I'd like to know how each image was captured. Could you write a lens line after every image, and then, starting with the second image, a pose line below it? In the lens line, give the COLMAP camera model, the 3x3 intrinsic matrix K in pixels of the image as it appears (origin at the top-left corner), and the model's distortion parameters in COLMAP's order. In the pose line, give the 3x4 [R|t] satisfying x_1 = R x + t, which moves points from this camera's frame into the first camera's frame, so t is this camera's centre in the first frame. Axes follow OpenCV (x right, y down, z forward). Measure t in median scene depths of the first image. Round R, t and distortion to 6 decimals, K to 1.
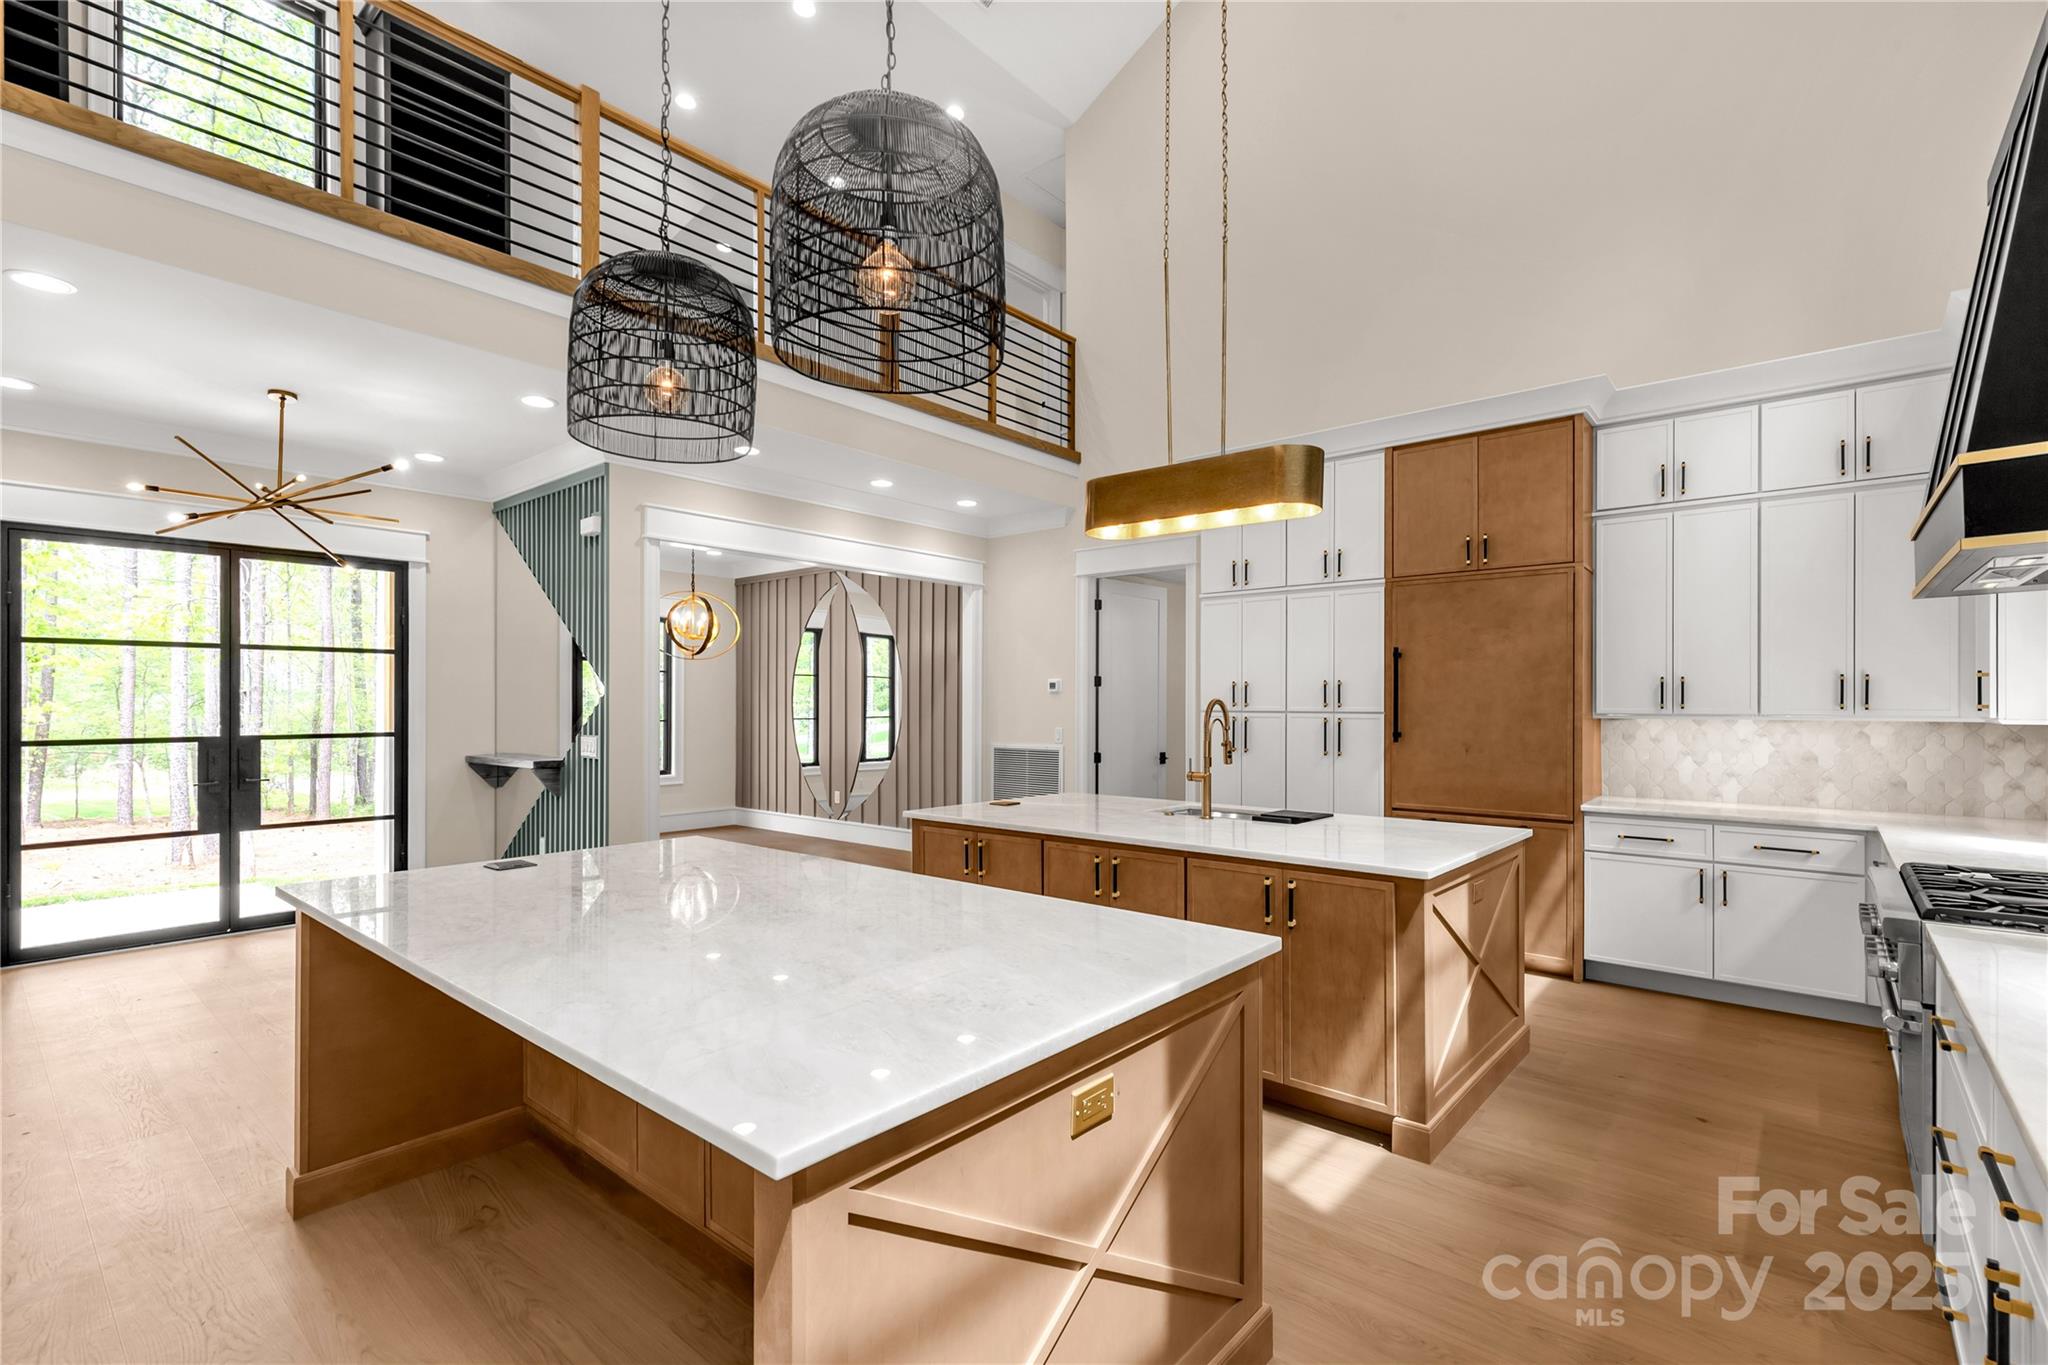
lens RADIAL K [[924.7, 0, 1018.3], [0, 924.7, 698.6], [0, 0, 1]] dist [0.003870, 0.000702]
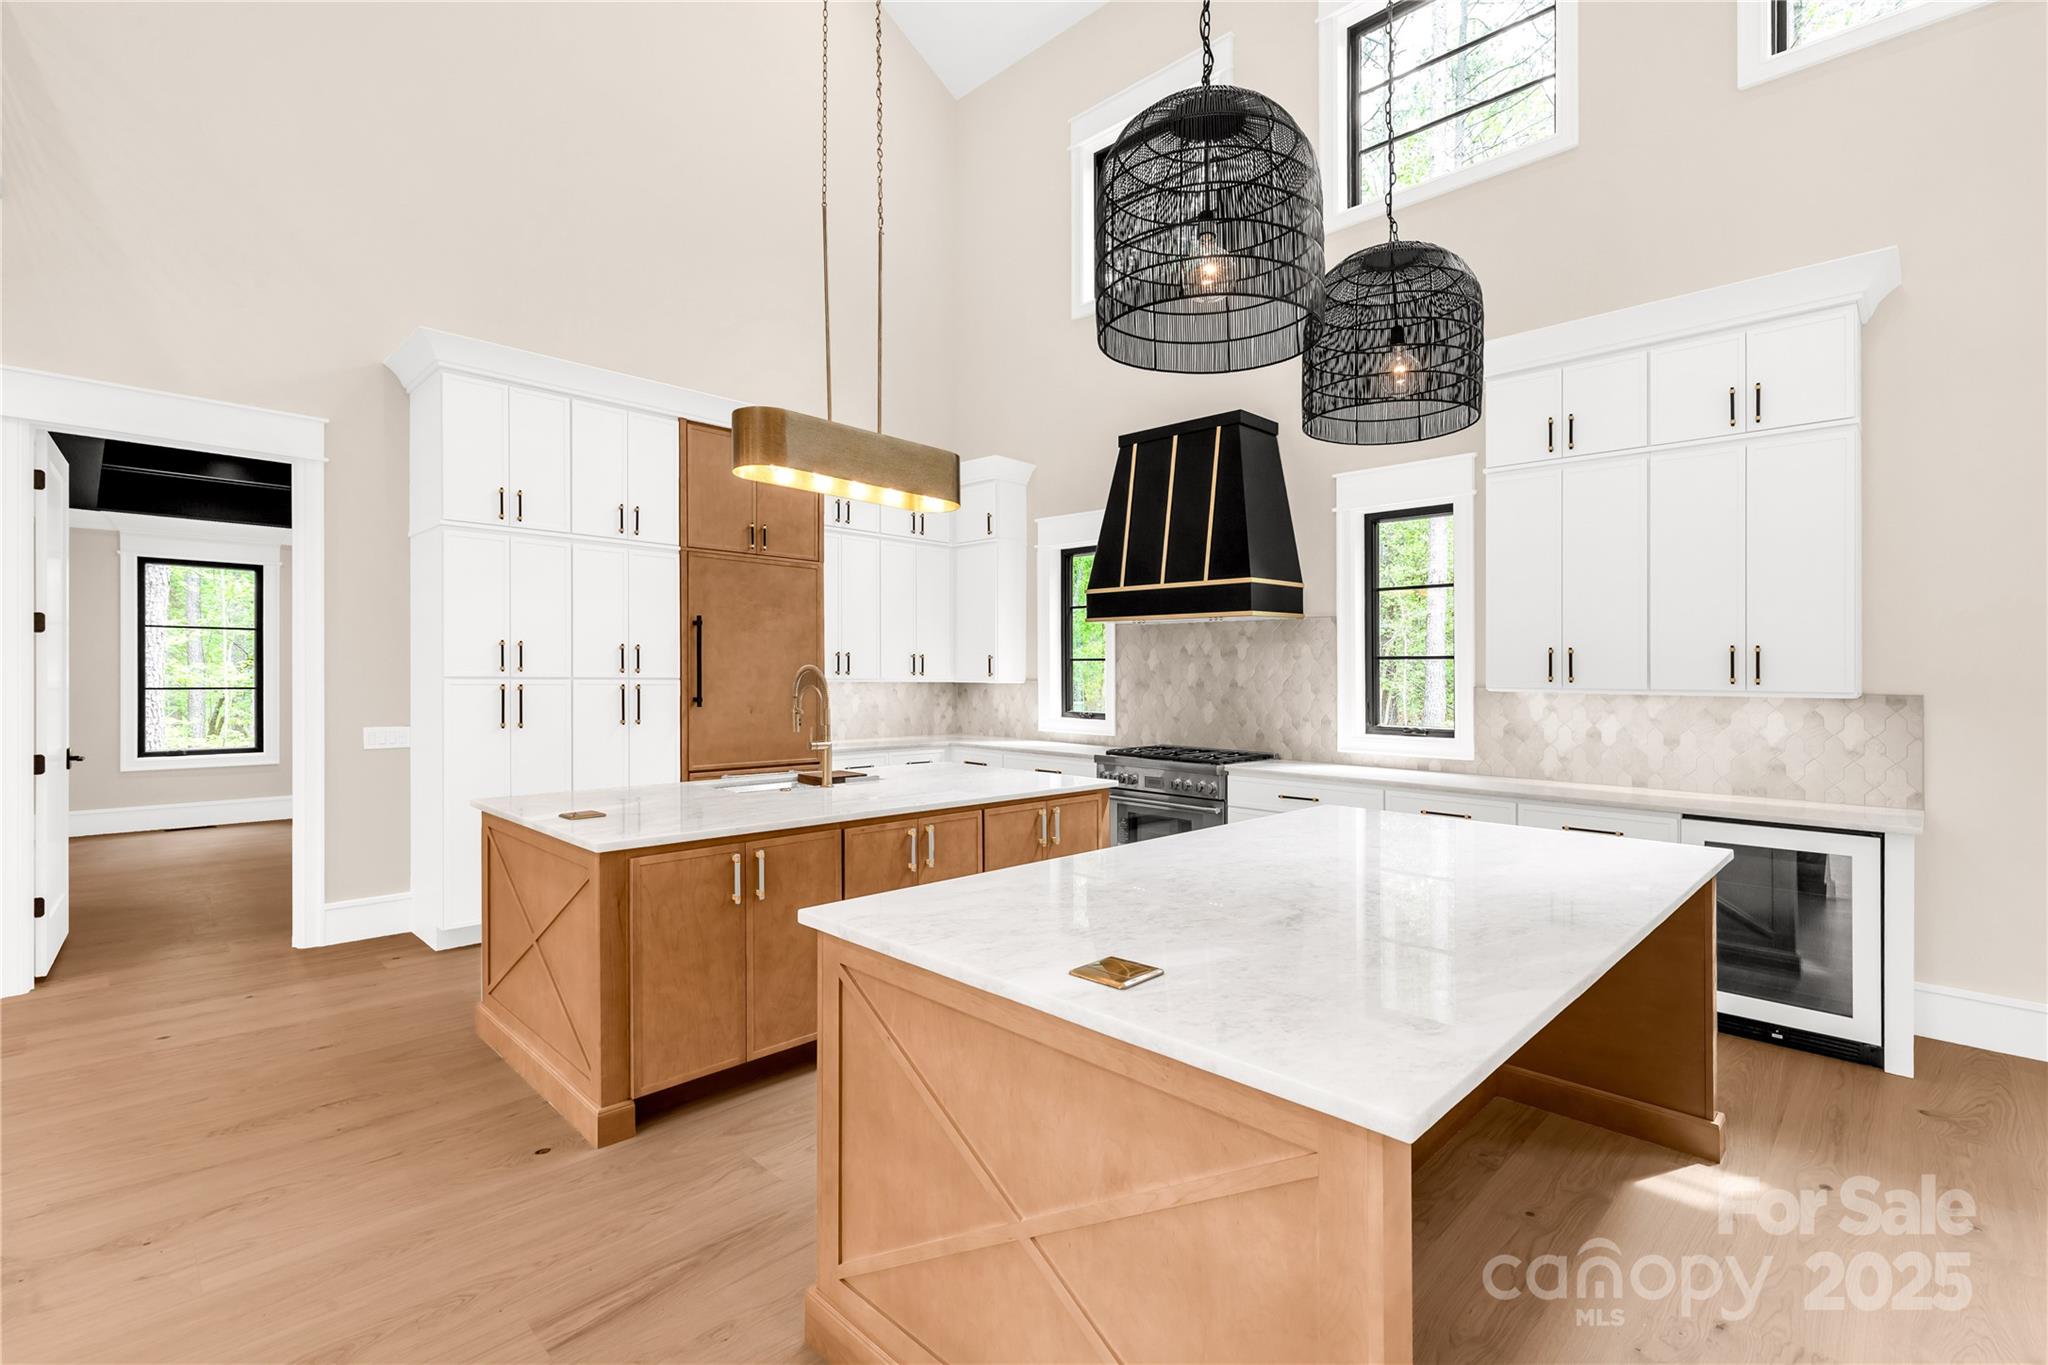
lens RADIAL K [[924.7, 0, 1019.7], [0, 924.7, 674.5], [0, 0, 1]] dist [0.003870, 0.000702]
pose [[0.059655, -0.000376, 0.998219, -0.619368], [-0.015219, 0.999883, 0.001286, 0.003976], [-0.998103, -0.015269, 0.059642, 0.590074]]
